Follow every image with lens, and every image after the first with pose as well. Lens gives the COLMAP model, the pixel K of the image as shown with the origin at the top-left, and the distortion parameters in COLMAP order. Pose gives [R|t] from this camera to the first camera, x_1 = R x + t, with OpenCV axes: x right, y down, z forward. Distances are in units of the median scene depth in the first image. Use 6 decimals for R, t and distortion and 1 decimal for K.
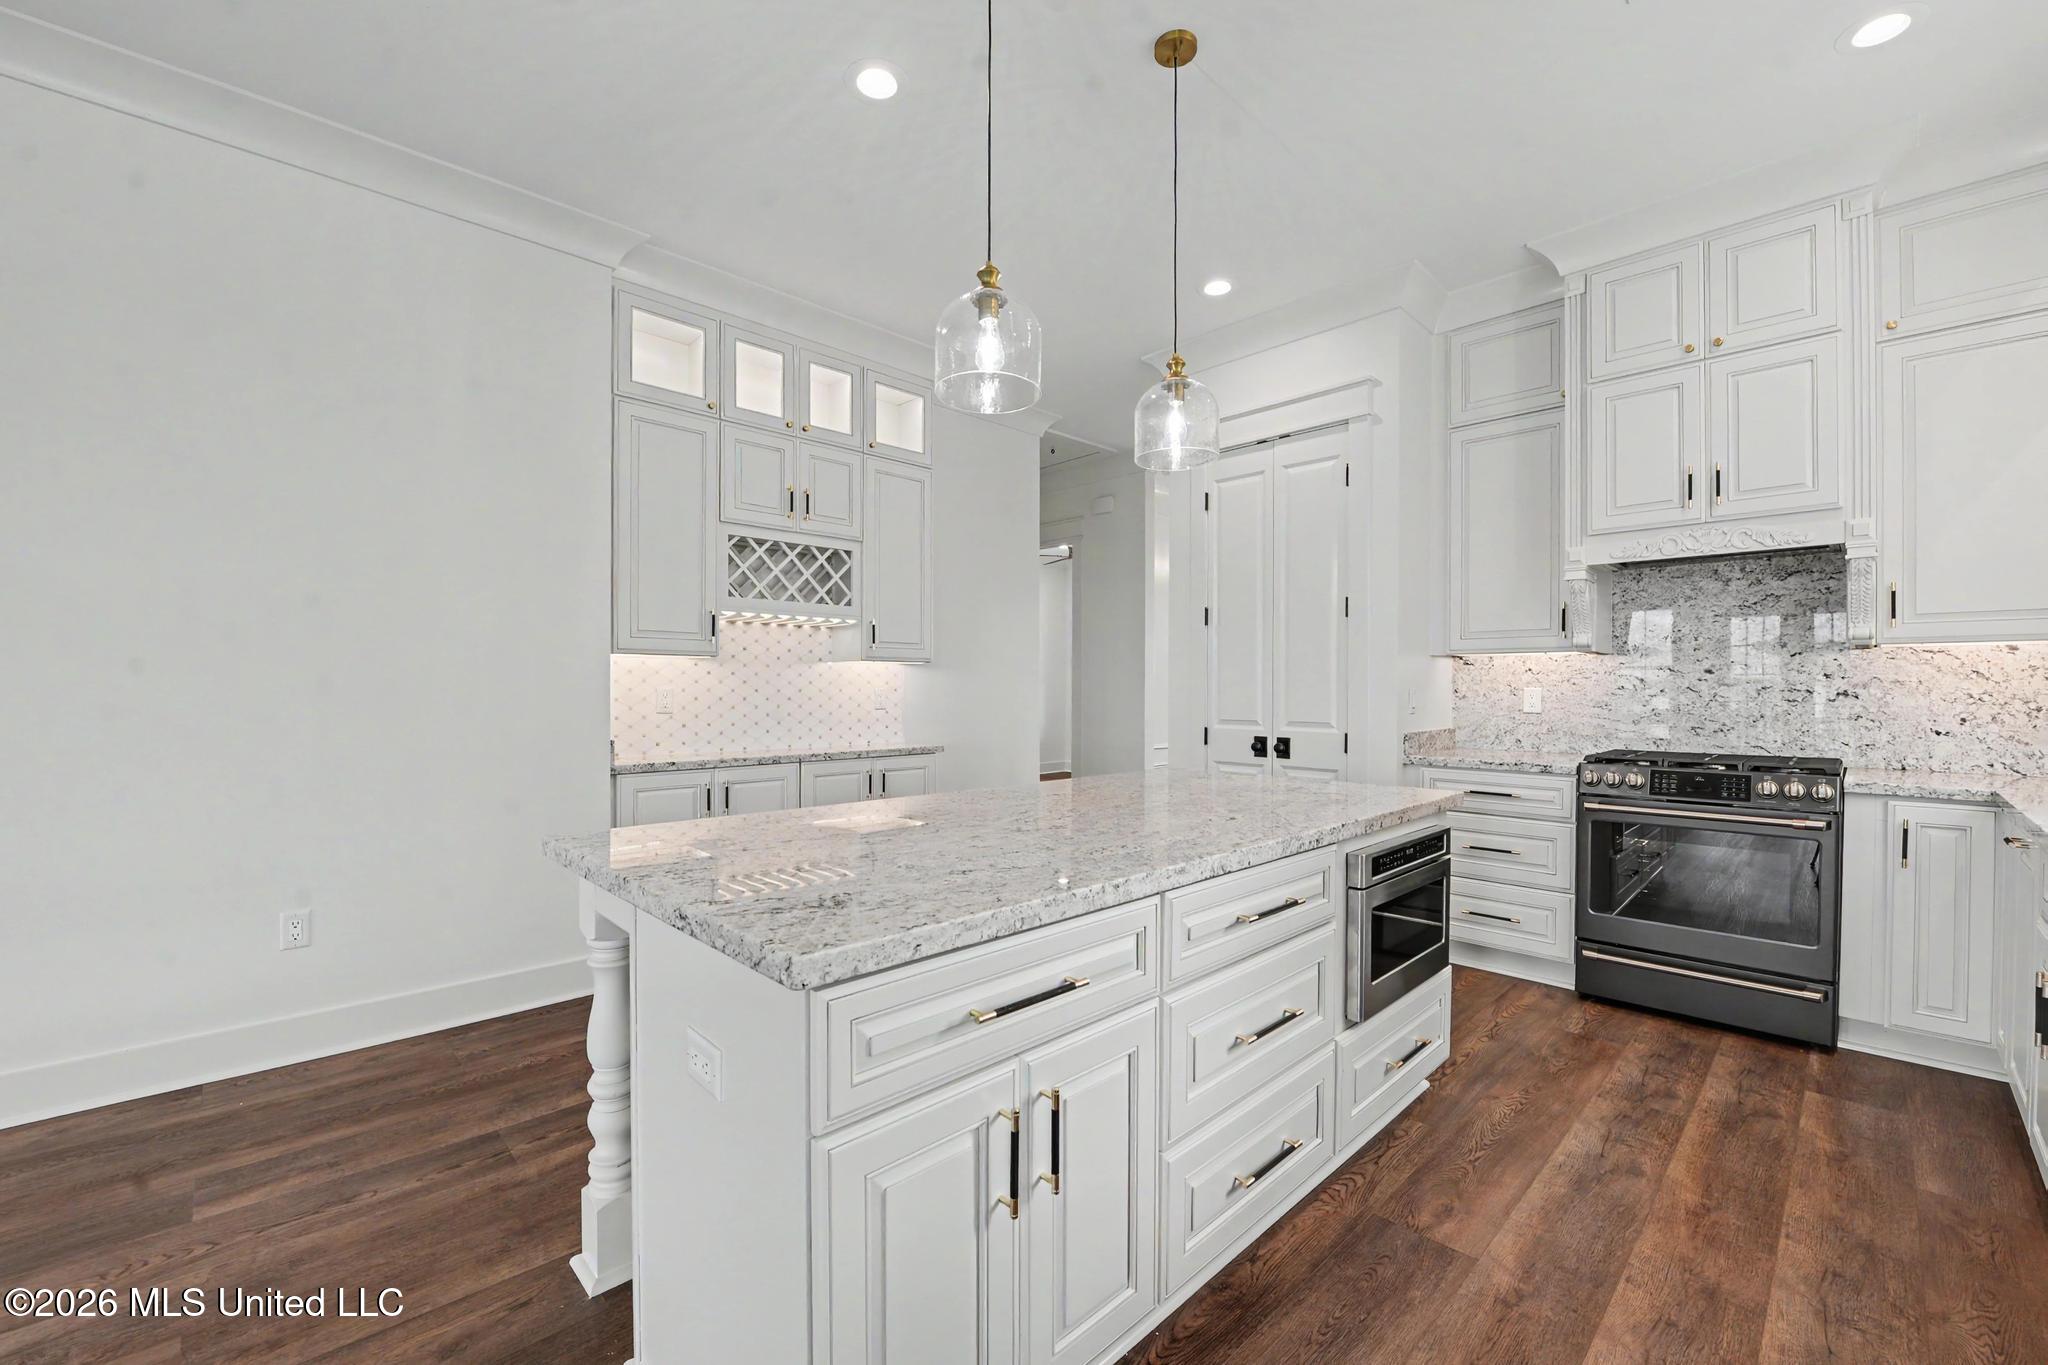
lens RADIAL K [[819.9, 0, 1027.7], [0, 819.9, 691.2], [0, 0, 1]] dist [-0.015124, -0.000121]
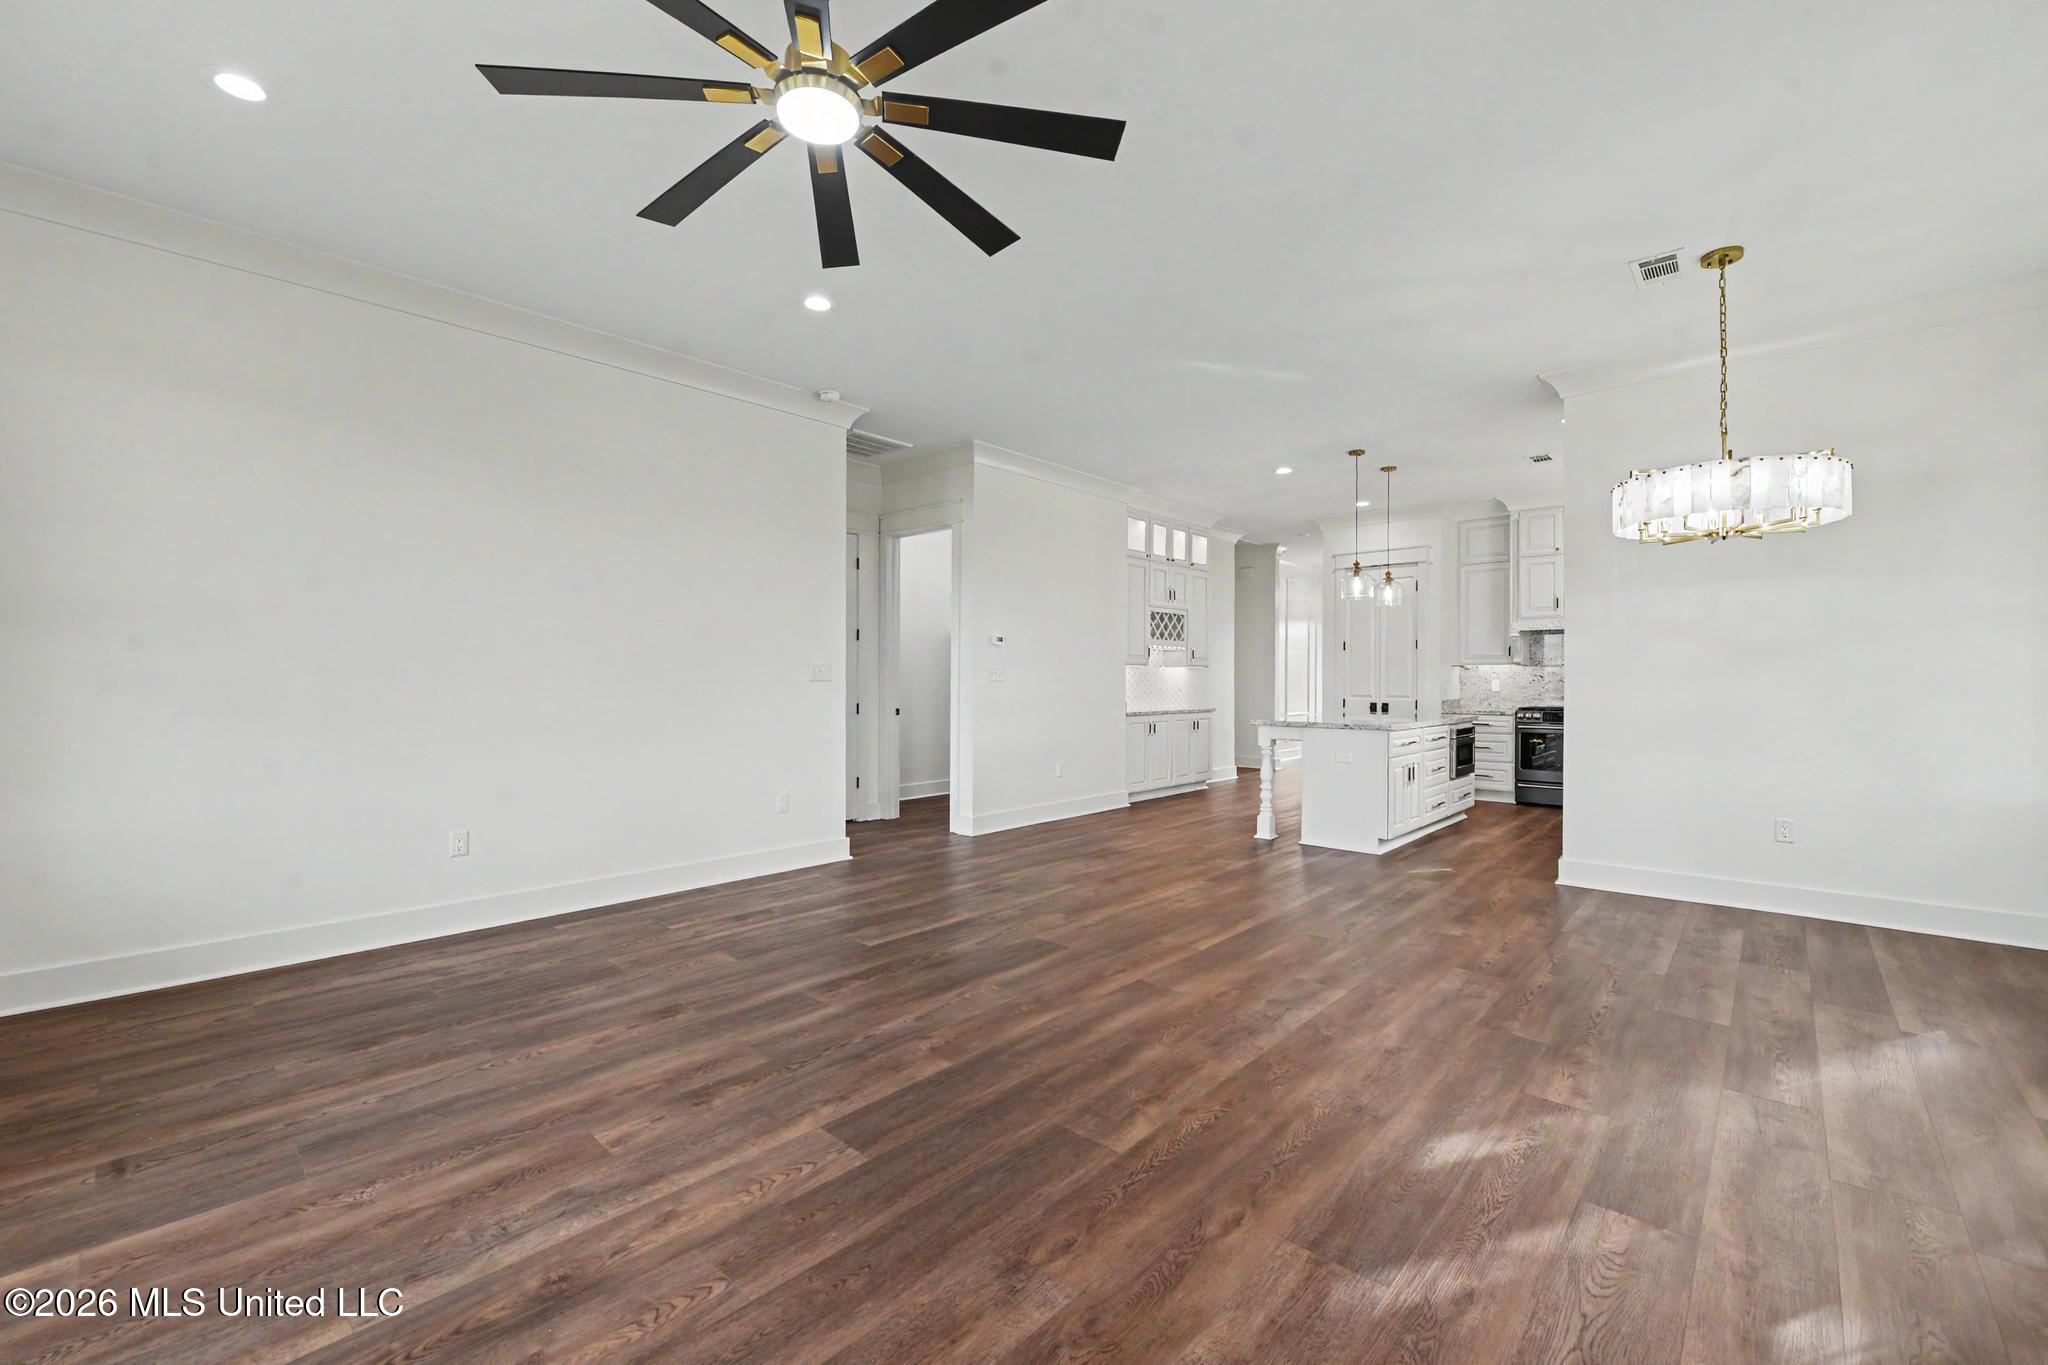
lens RADIAL K [[825.3, 0, 1024.0], [0, 825.3, 682.5], [0, 0, 1]] dist [-0.020342, -0.000132]
pose [[0.998246, 0.001150, 0.059192, -0.795337], [-0.000955, 0.999994, -0.003336, 0.010432], [-0.059196, 0.003273, 0.998241, -1.154427]]
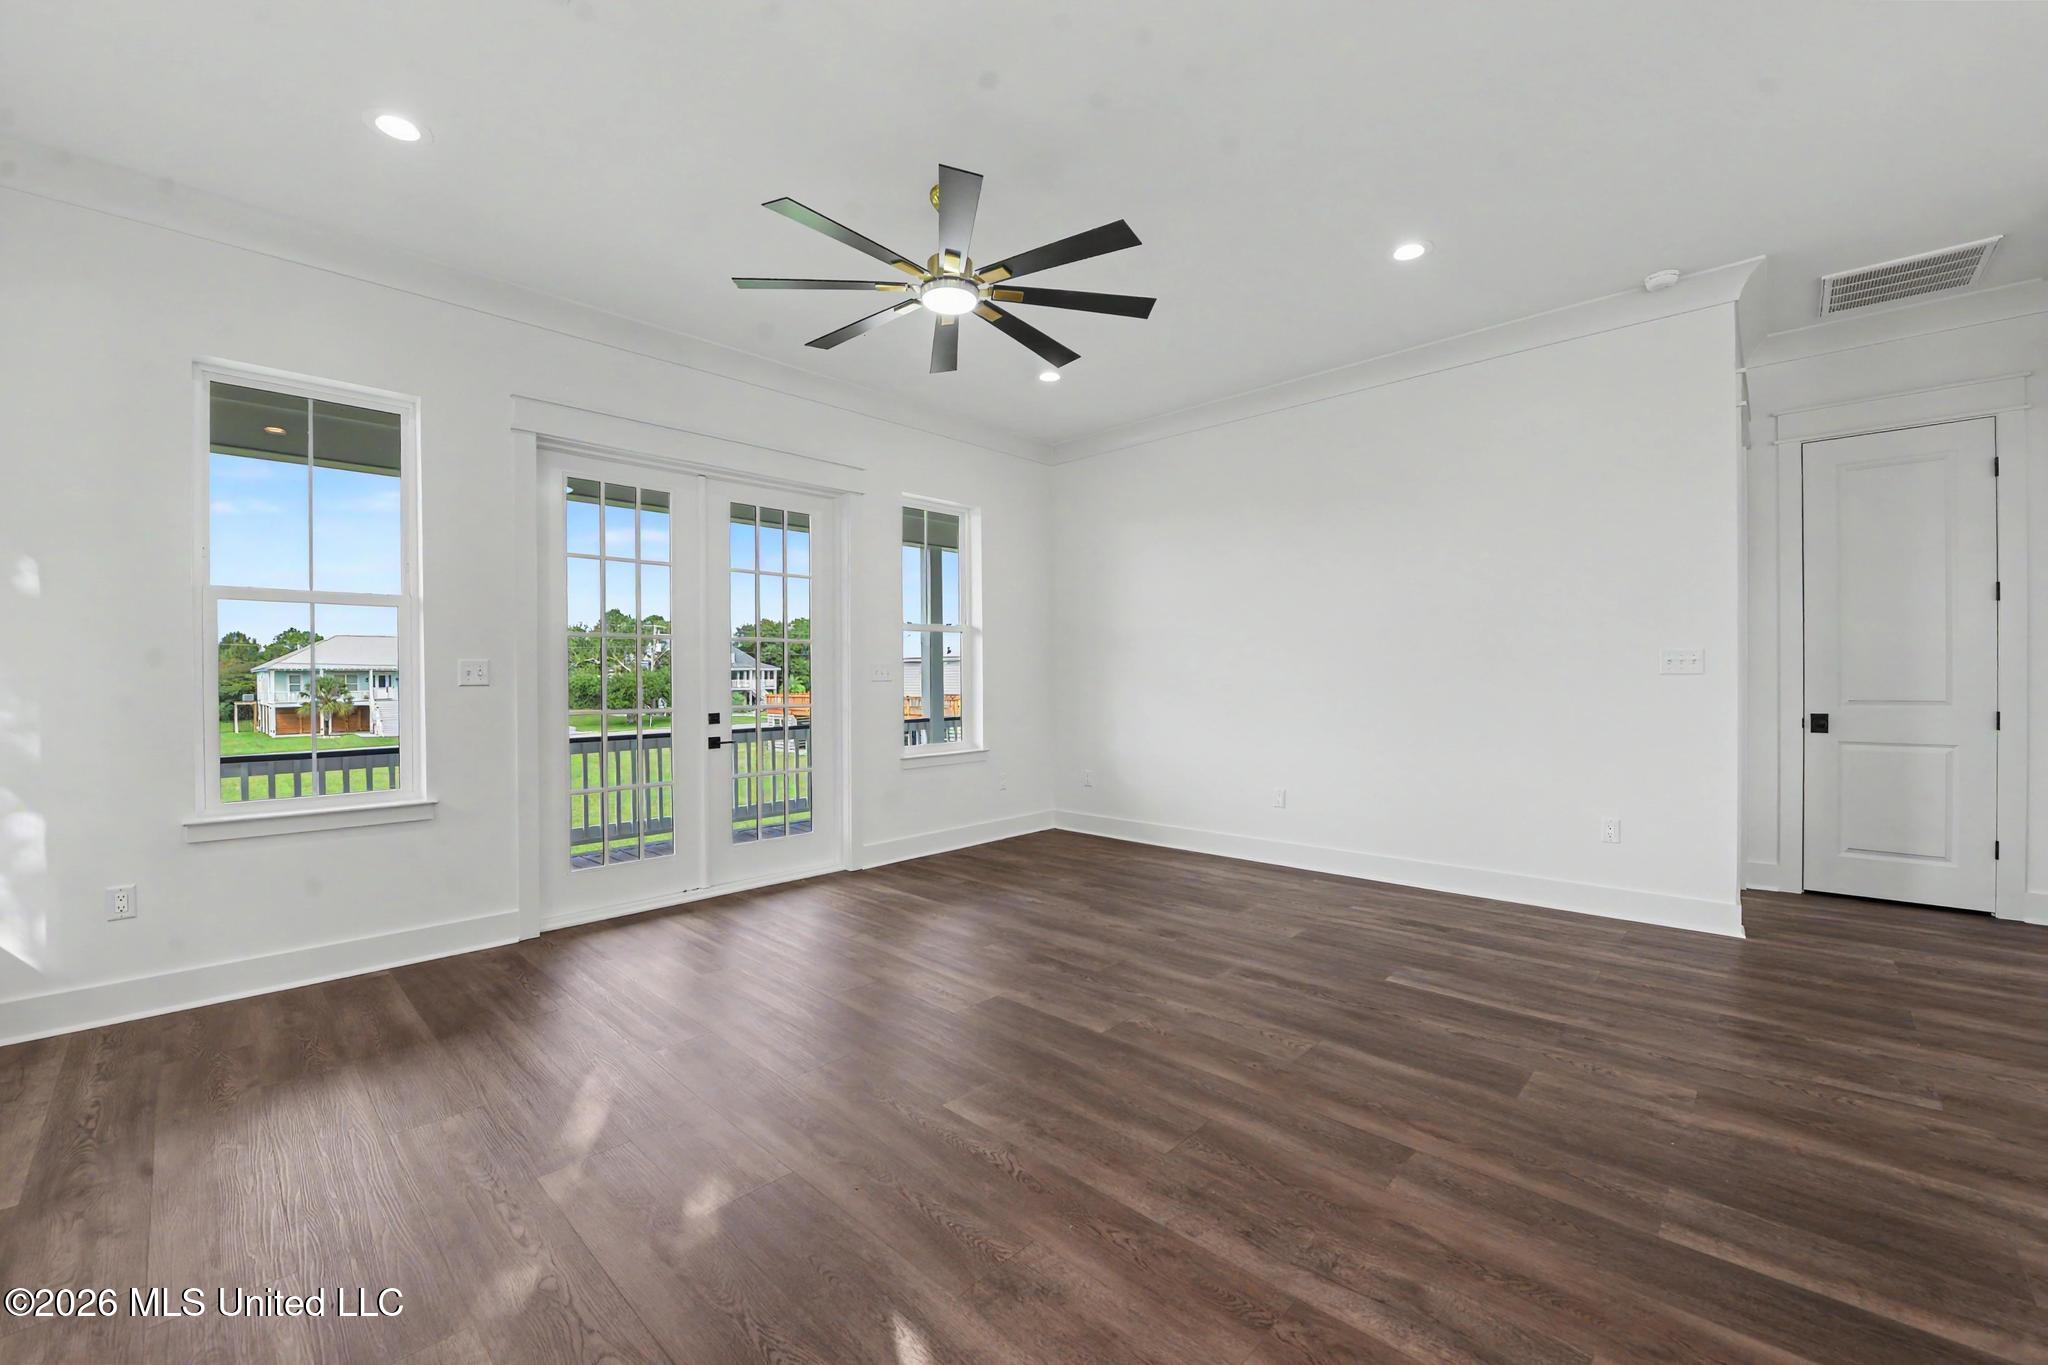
lens RADIAL K [[819.9, 0, 1027.7], [0, 819.9, 691.2], [0, 0, 1]] dist [-0.015124, -0.000121]
pose [[0.047257, 0.019606, -0.998690, -0.130586], [0.000165, 0.999807, 0.019636, 0.004289], [0.998883, -0.001093, 0.047245, -0.603923]]
